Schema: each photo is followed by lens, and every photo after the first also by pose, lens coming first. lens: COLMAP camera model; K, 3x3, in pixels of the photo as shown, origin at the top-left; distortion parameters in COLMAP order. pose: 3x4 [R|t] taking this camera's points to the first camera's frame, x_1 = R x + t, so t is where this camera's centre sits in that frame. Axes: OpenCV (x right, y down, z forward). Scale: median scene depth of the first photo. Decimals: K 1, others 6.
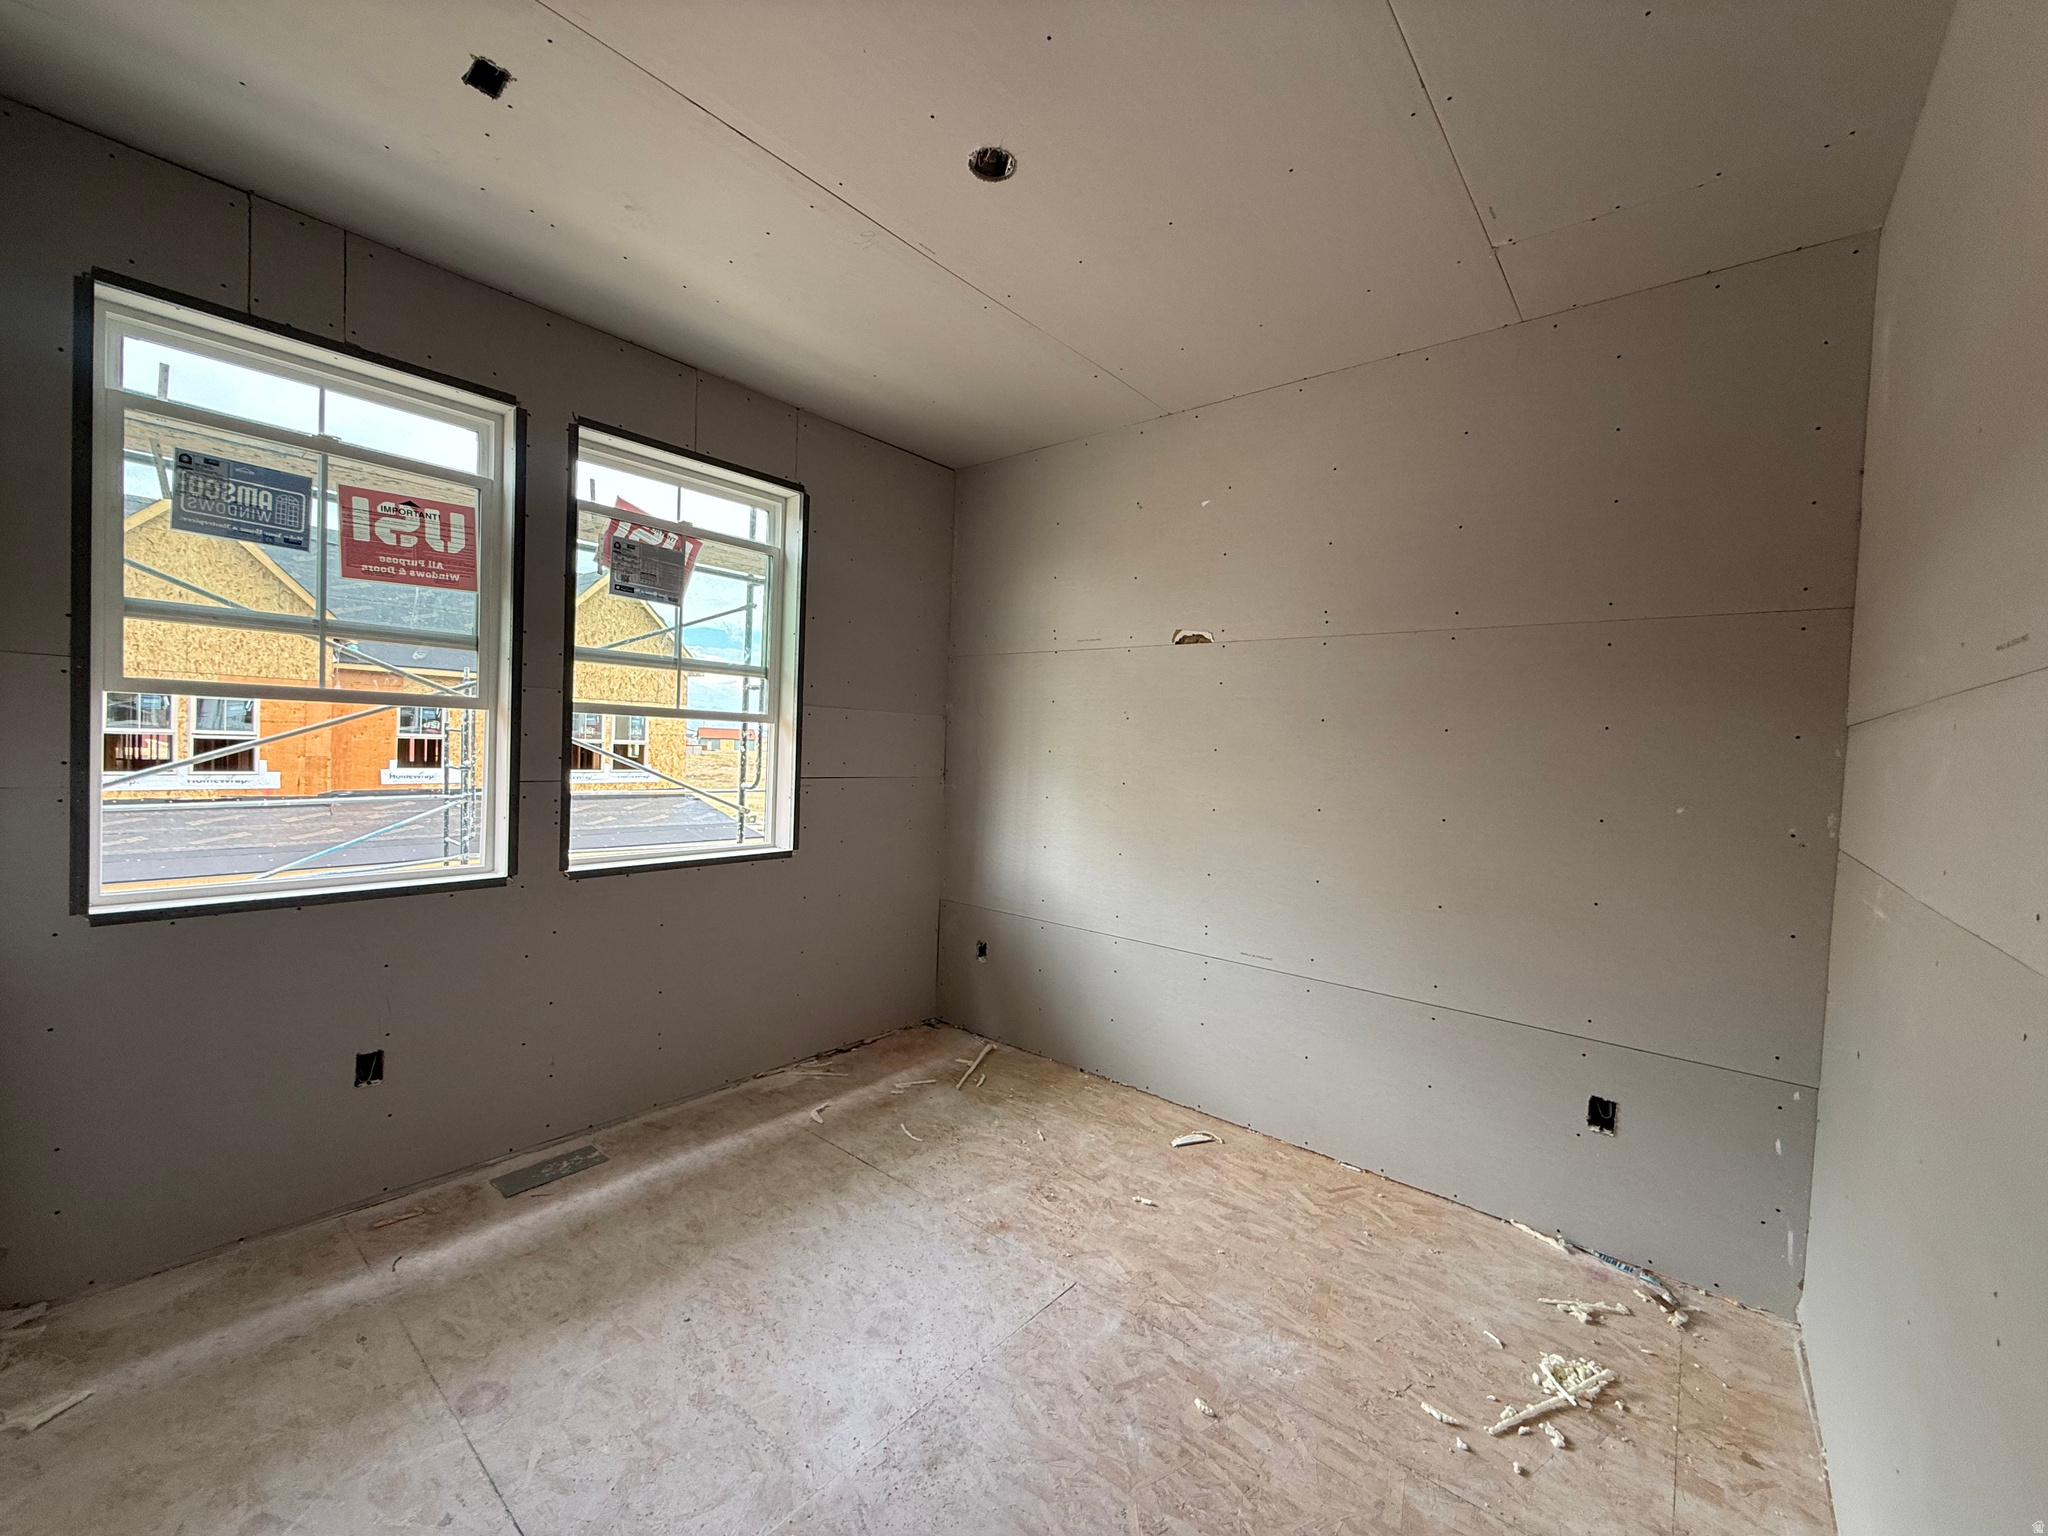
lens RADIAL K [[818.7, 0, 1034.0], [0, 818.7, 771.5], [0, 0, 1]] dist [0.000894, 0.000051]
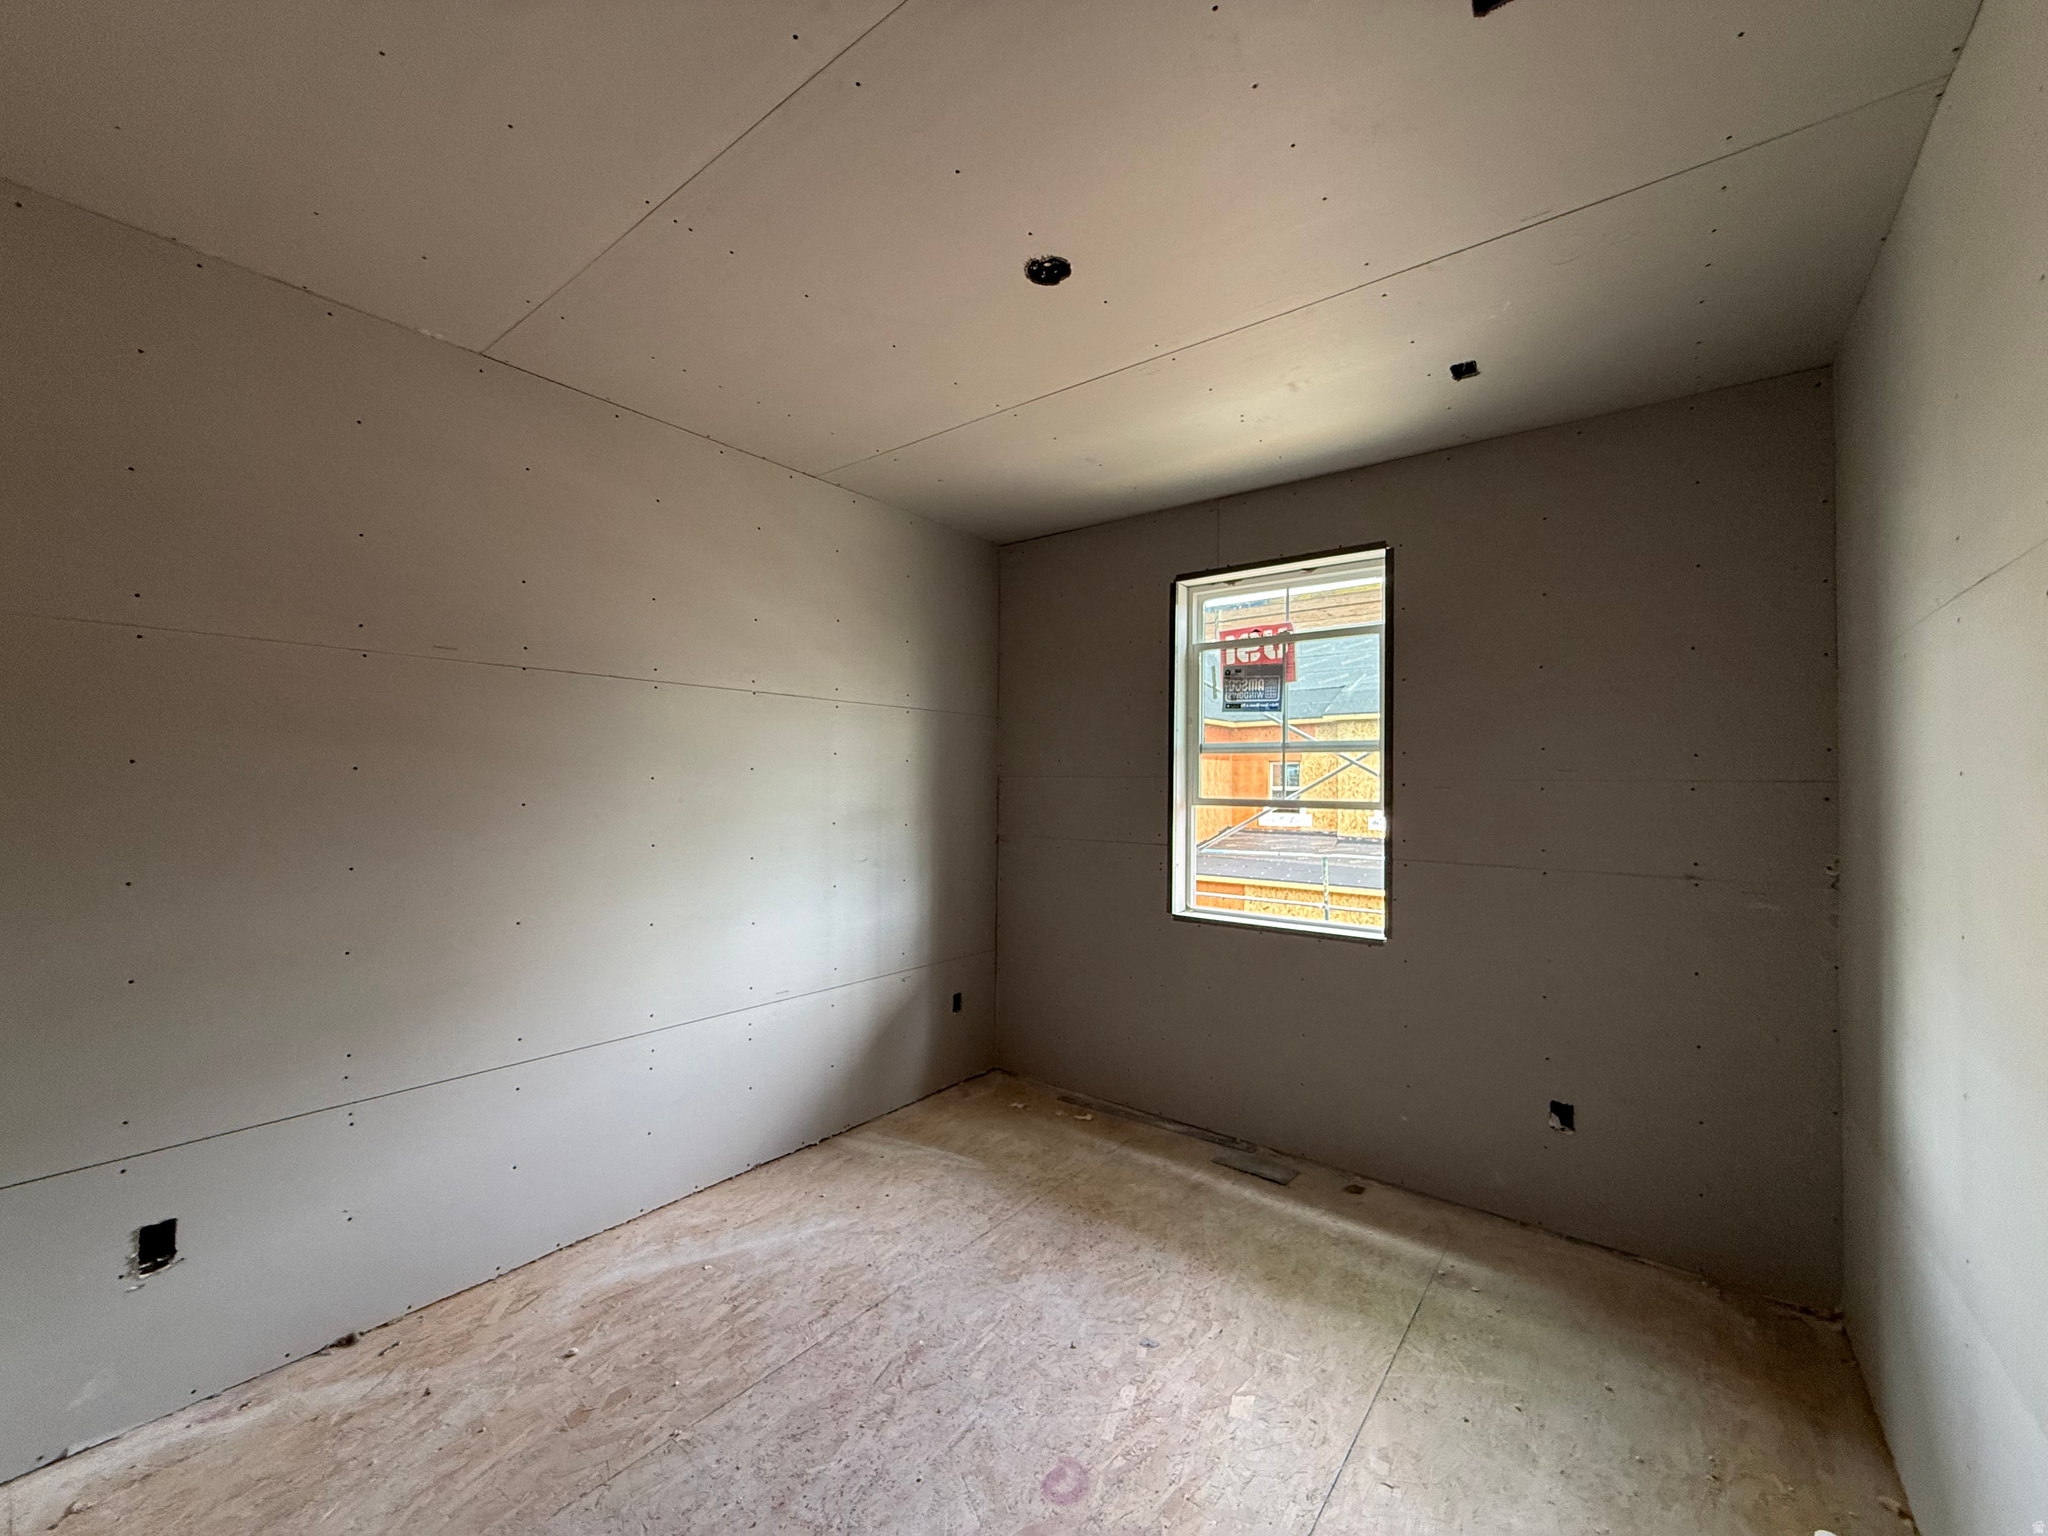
lens RADIAL K [[818.7, 0, 1035.0], [0, 818.7, 771.6], [0, 0, 1]] dist [0.000894, 0.000051]
pose [[0.021981, -0.055032, -0.998243, 0.715600], [-0.033897, 0.997869, -0.055757, -0.035332], [0.999184, 0.035063, 0.020069, 0.621516]]
